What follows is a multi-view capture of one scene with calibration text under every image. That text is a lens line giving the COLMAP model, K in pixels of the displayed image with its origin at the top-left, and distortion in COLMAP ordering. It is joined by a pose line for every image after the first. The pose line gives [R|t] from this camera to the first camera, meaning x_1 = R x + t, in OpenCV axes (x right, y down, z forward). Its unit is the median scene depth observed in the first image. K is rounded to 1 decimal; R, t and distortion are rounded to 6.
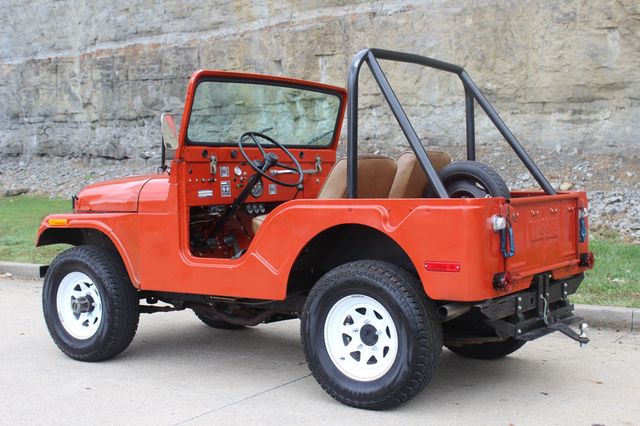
lens RADIAL K [[886.6, 0, 320.0], [0, 886.6, 213.0], [0, 0, 1]] dist [-0.044384, 0.061501]
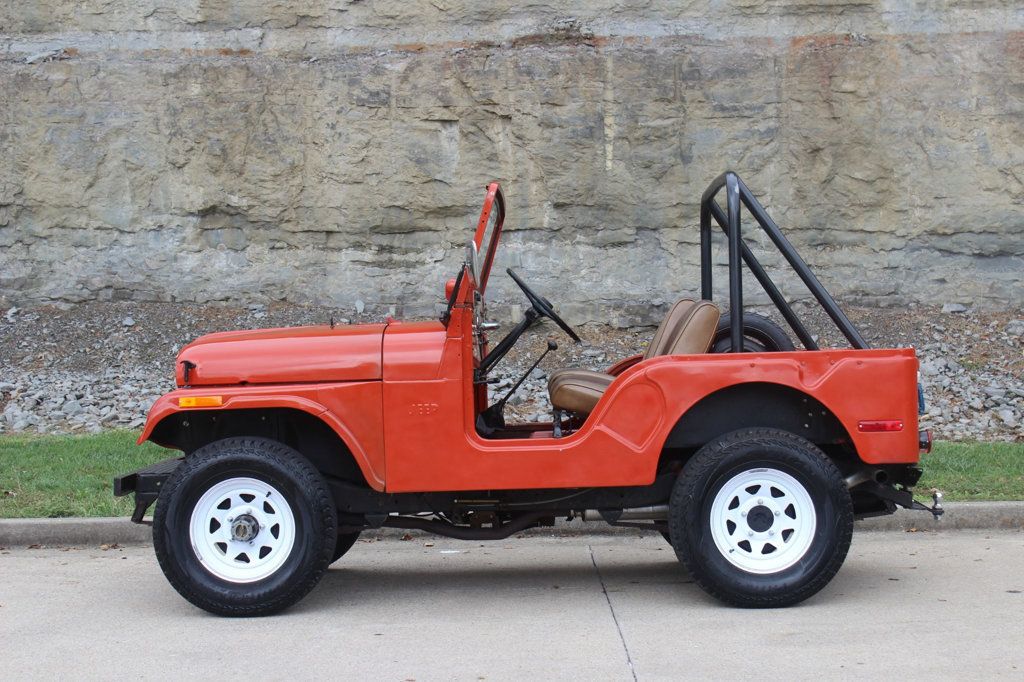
lens RADIAL K [[1754.1, 0, 512.0], [0, 1754.1, 341.0], [0, 0, 1]] dist [-0.008496, 0.159875]
pose [[0.823816, 0.001200, 0.566856, -0.353002], [0.032346, 0.998269, -0.049121, 0.015262], [-0.565934, 0.058802, 0.822351, -0.072045]]
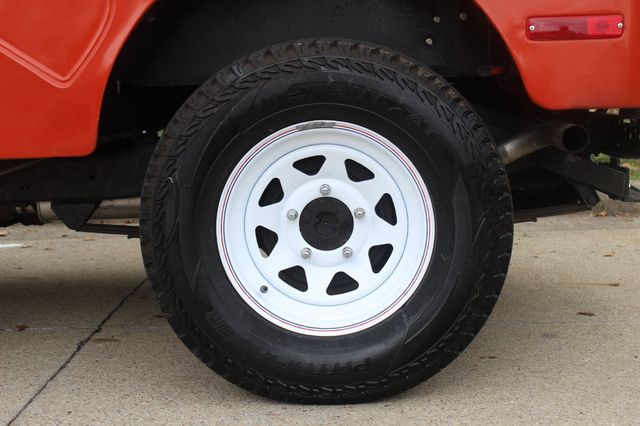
lens RADIAL K [[1001.3, 0, 320.0], [0, 1001.3, 213.0], [0, 0, 1]] dist [-0.009893, 0.058032]
pose [[0.839181, -0.073935, 0.538803, -0.065411], [0.035878, 0.996084, 0.080804, 0.031879], [-0.542668, -0.048478, 0.838547, 0.205603]]
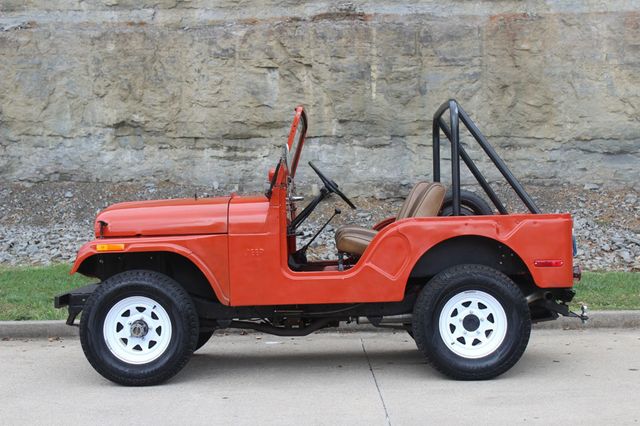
lens RADIAL K [[1096.3, 0, 320.0], [0, 1096.3, 213.0], [0, 0, 1]] dist [-0.008496, 0.159875]
pose [[0.819969, -0.001486, 0.572405, -0.343346], [0.031688, 0.998581, -0.042800, 0.013483], [-0.571529, 0.053233, 0.818853, -0.058967]]
